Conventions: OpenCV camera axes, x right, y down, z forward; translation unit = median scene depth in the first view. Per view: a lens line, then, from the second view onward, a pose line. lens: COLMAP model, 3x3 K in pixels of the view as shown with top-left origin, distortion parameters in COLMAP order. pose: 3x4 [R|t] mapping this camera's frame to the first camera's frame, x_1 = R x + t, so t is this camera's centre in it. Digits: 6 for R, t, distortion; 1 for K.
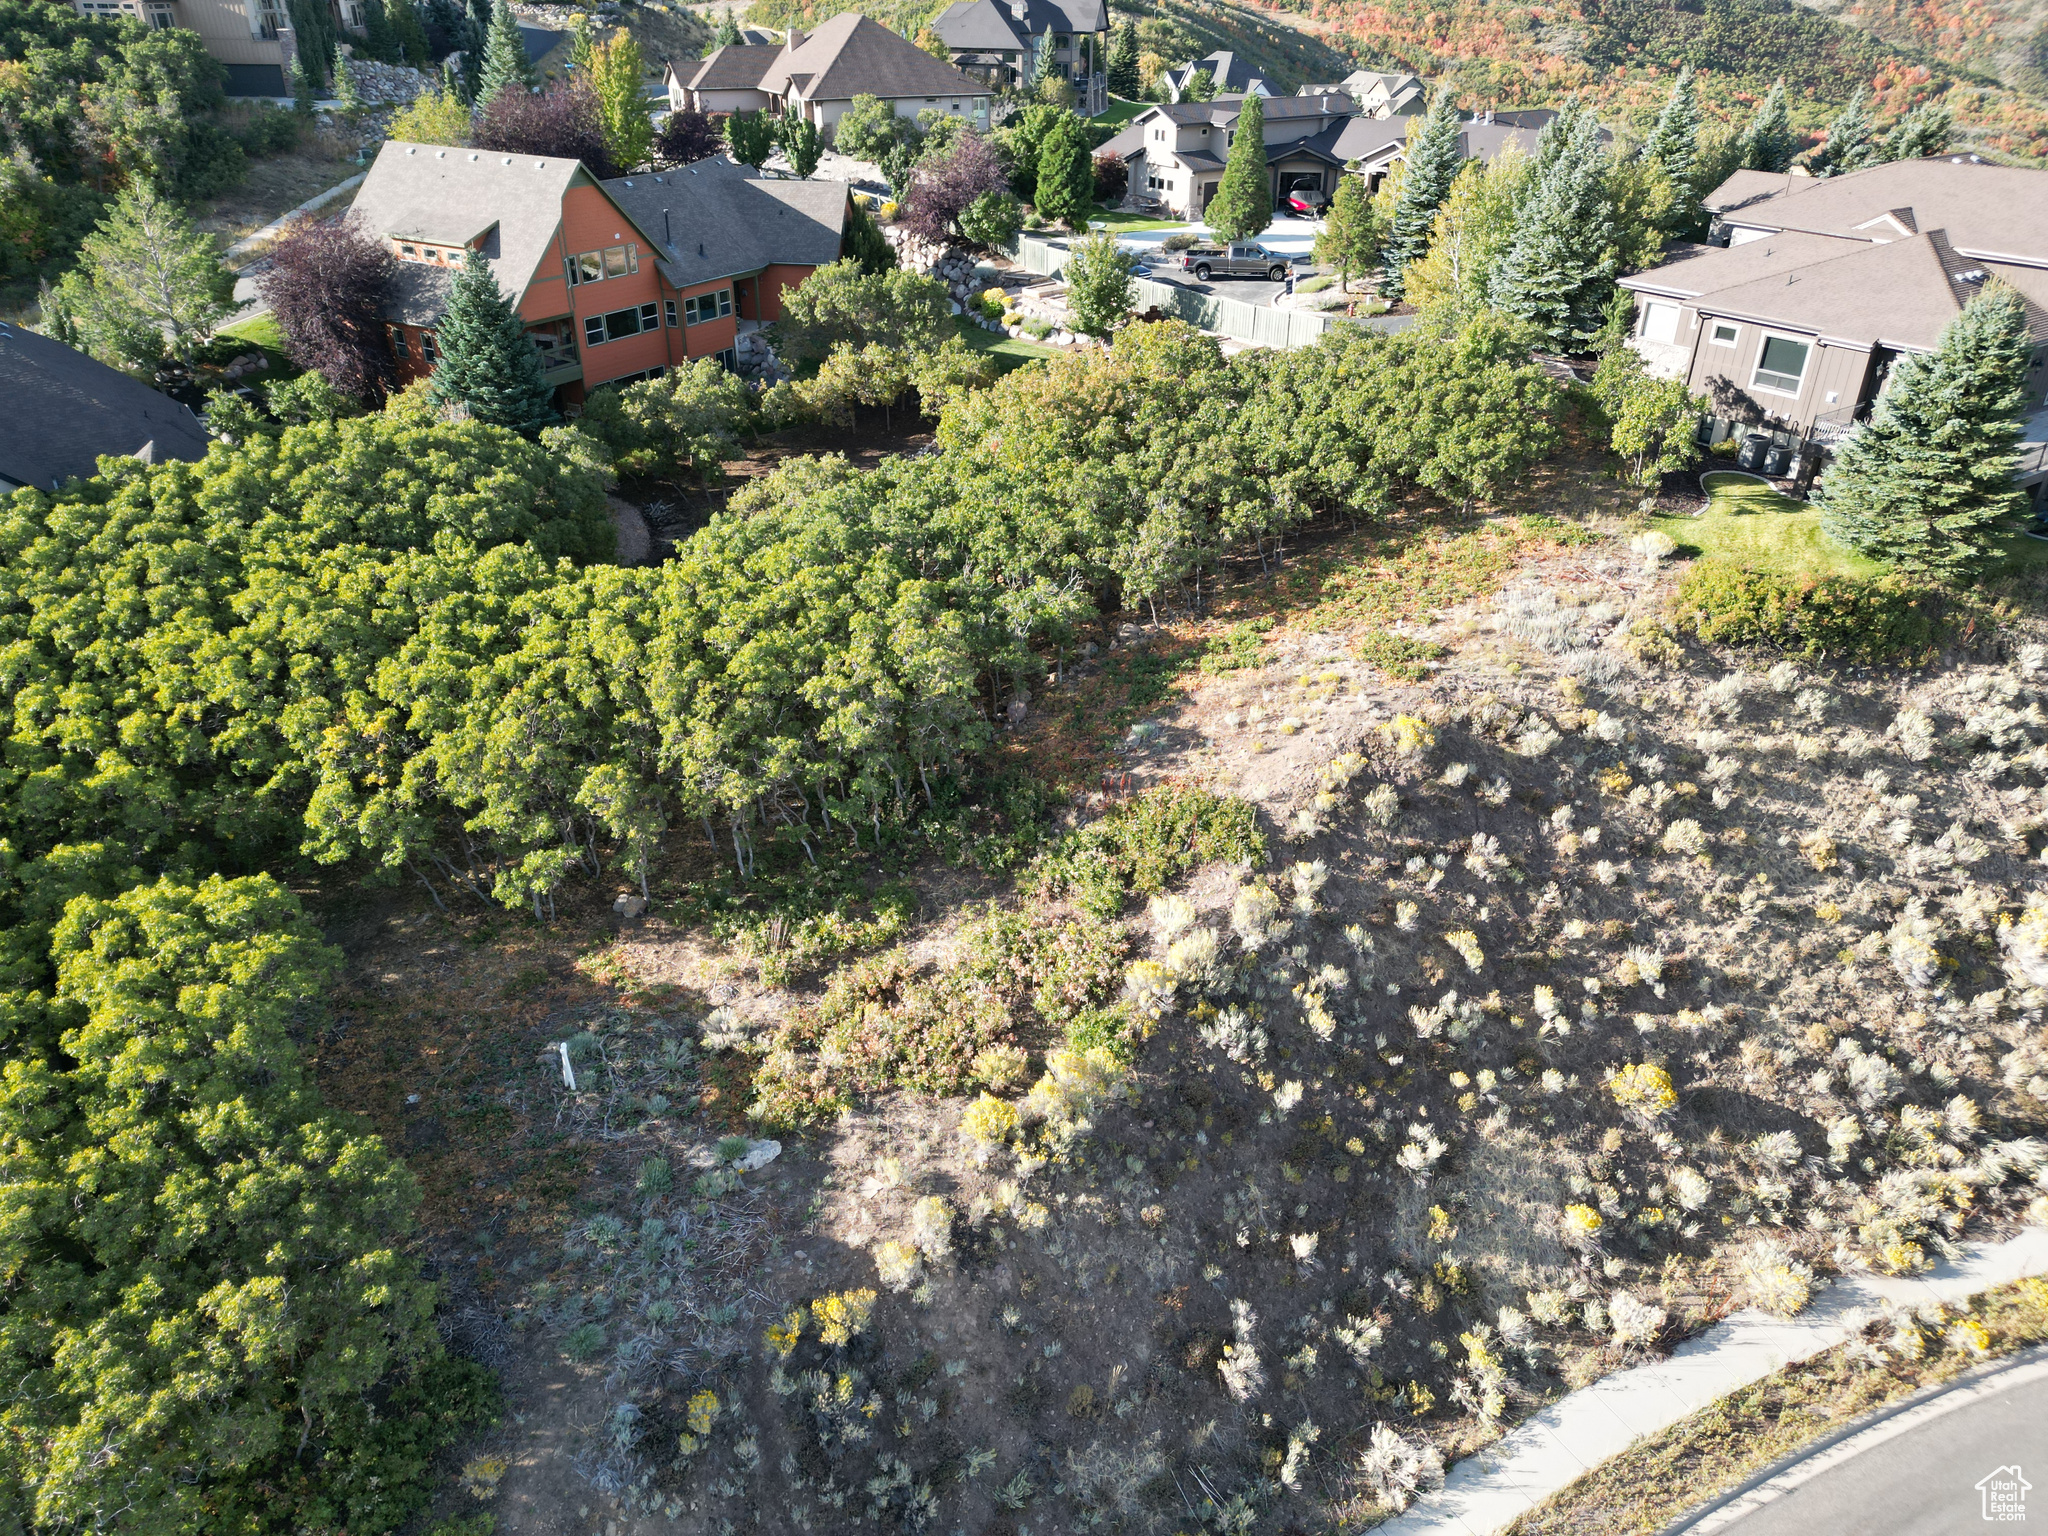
lens RADIAL K [[1445.2, 0, 1022.4], [0, 1445.2, 756.1], [0, 0, 1]] dist [0.075871, -0.050569]
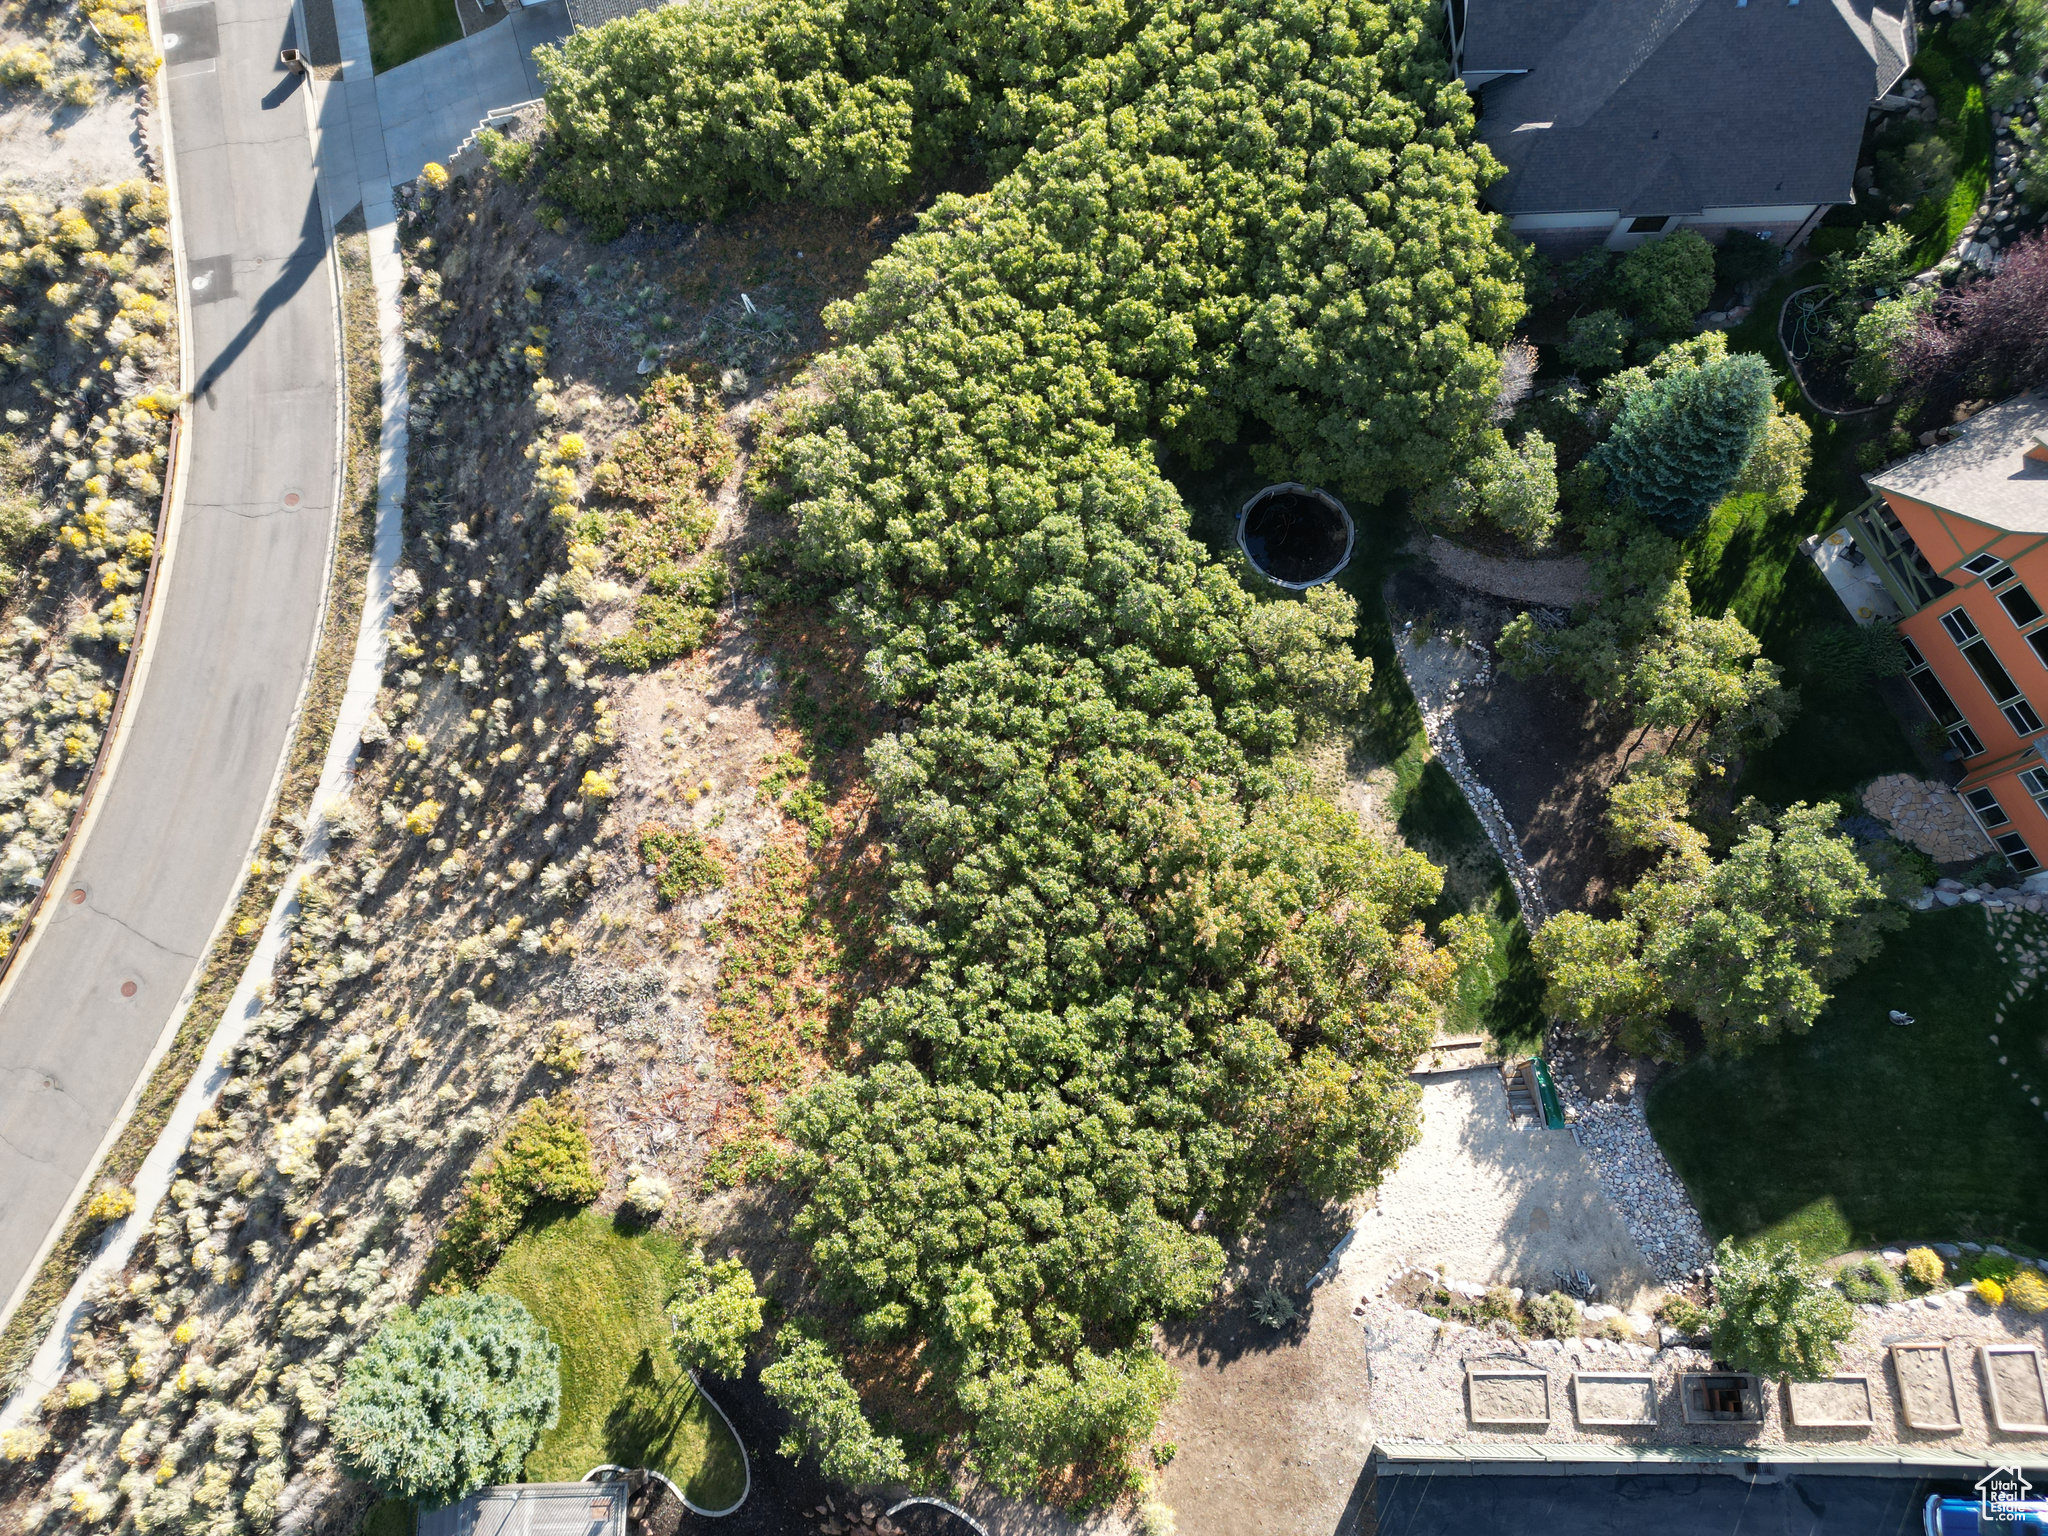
lens RADIAL K [[1445.2, 0, 1036.2], [0, 1445.2, 767.1], [0, 0, 1]] dist [0.075871, -0.050569]
pose [[-0.553022, 0.803227, -0.221343, 0.352407], [-0.399275, -0.022328, 0.916559, -1.543762], [0.731263, 0.595254, 0.333057, 0.910305]]
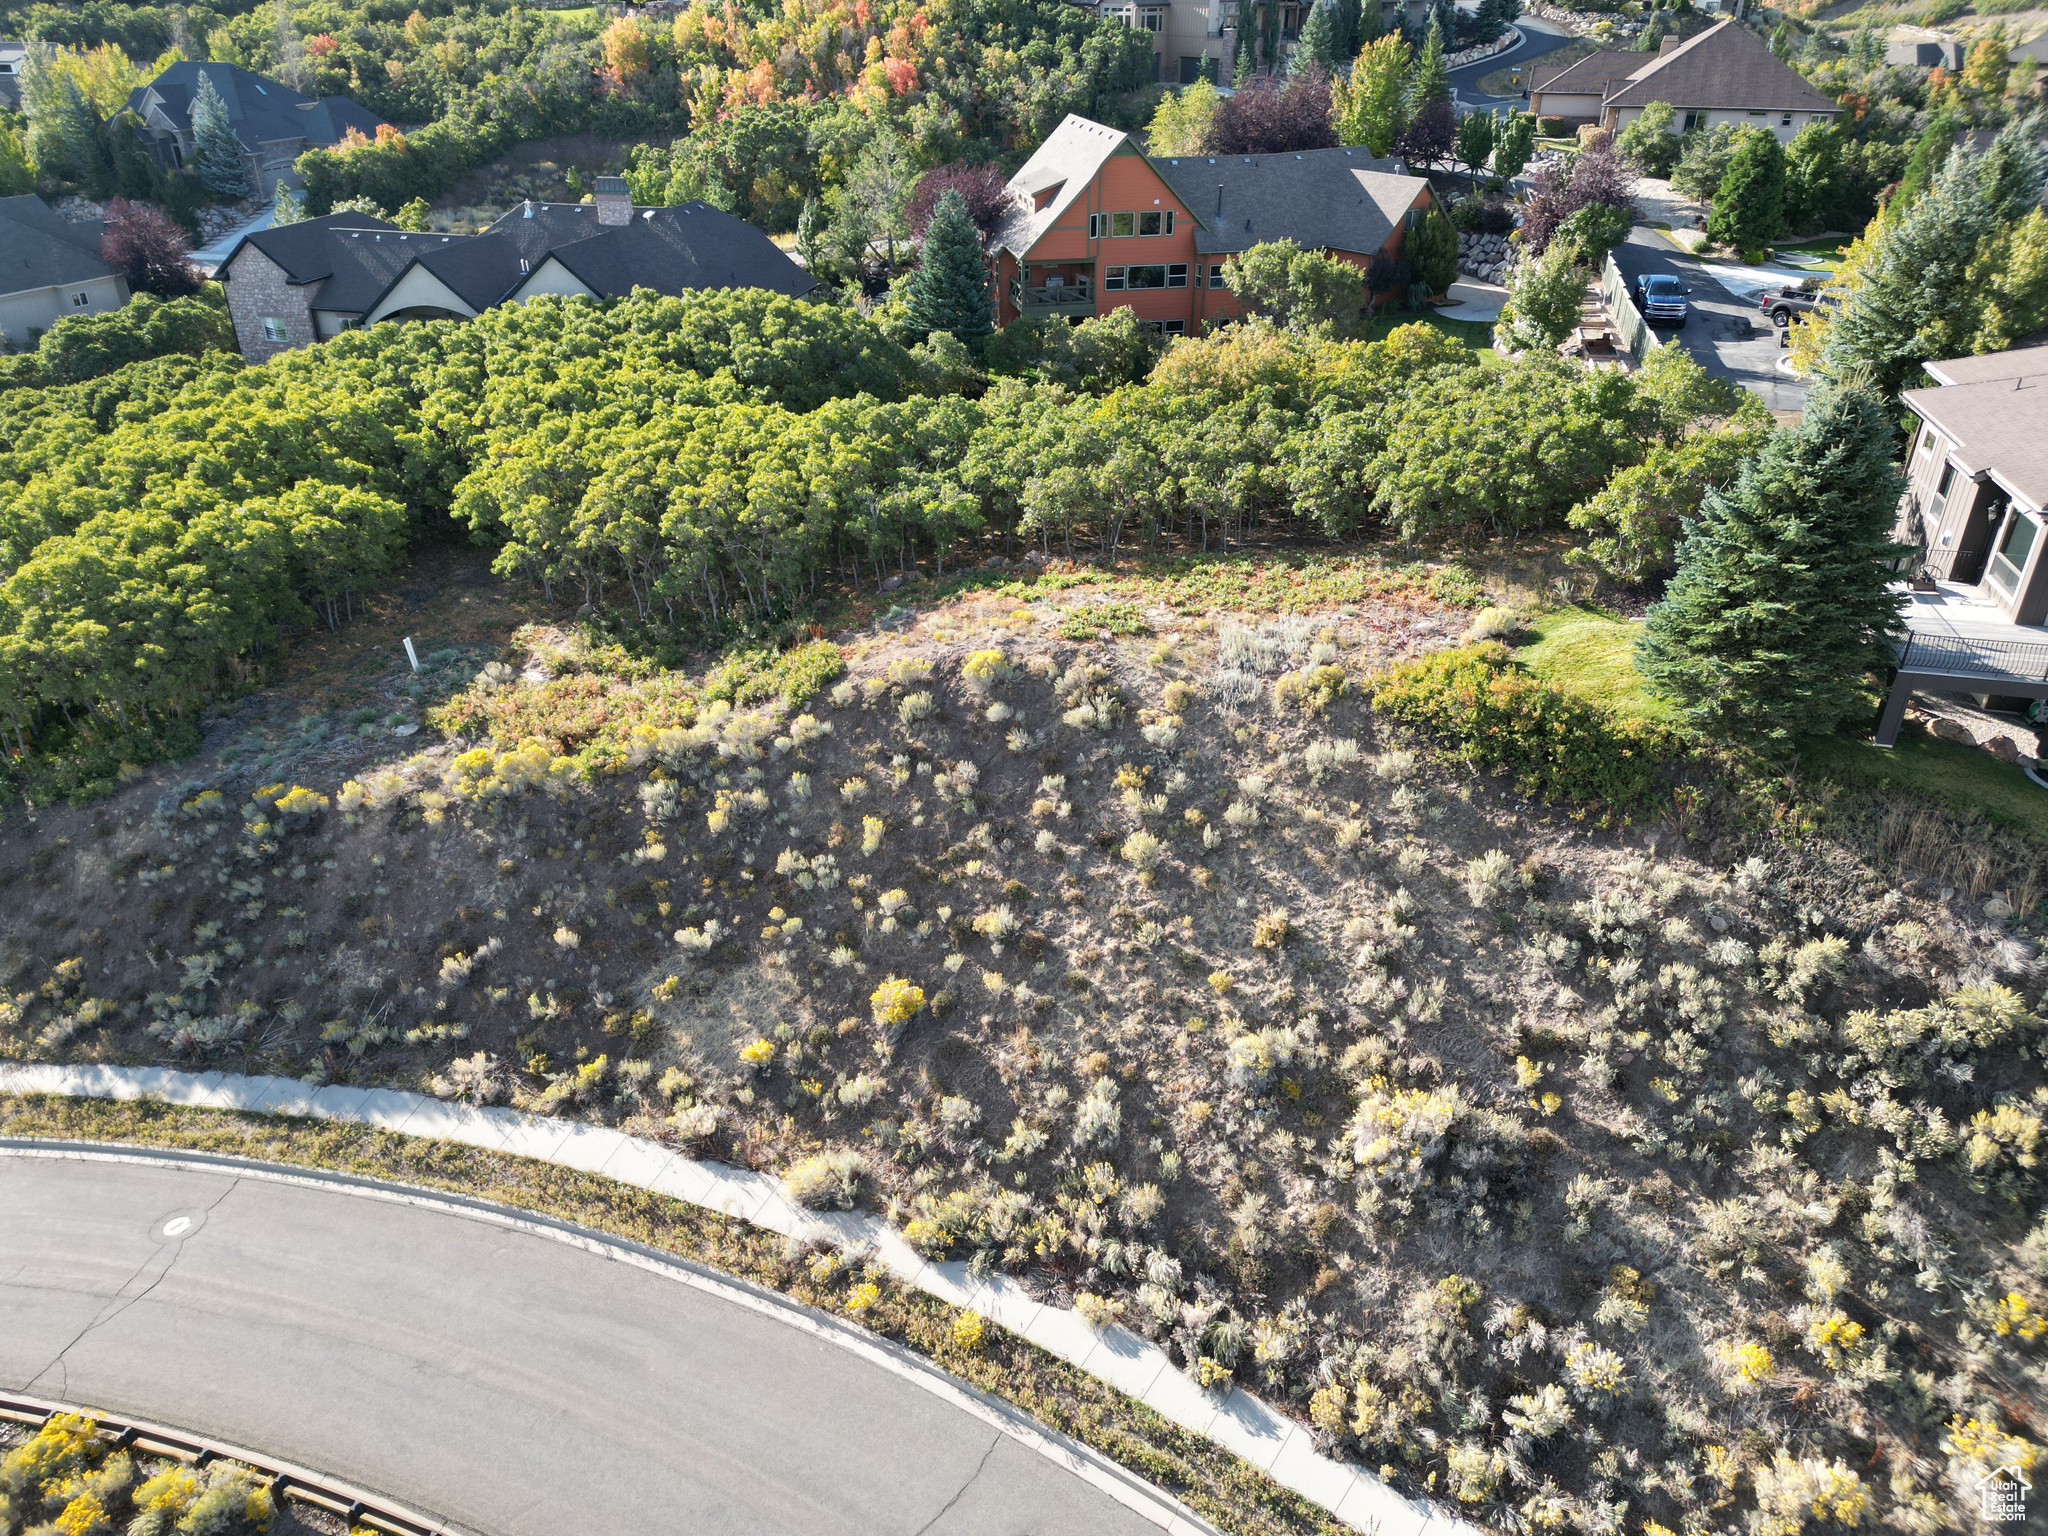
lens RADIAL K [[1445.2, 0, 1024.9], [0, 1445.2, 753.2], [0, 0, 1]] dist [0.075871, -0.050569]
pose [[0.681166, 0.344025, -0.646266, 1.097918], [-0.350502, 0.928225, 0.124690, -0.107362], [0.642777, 0.141583, 0.752856, 0.229135]]
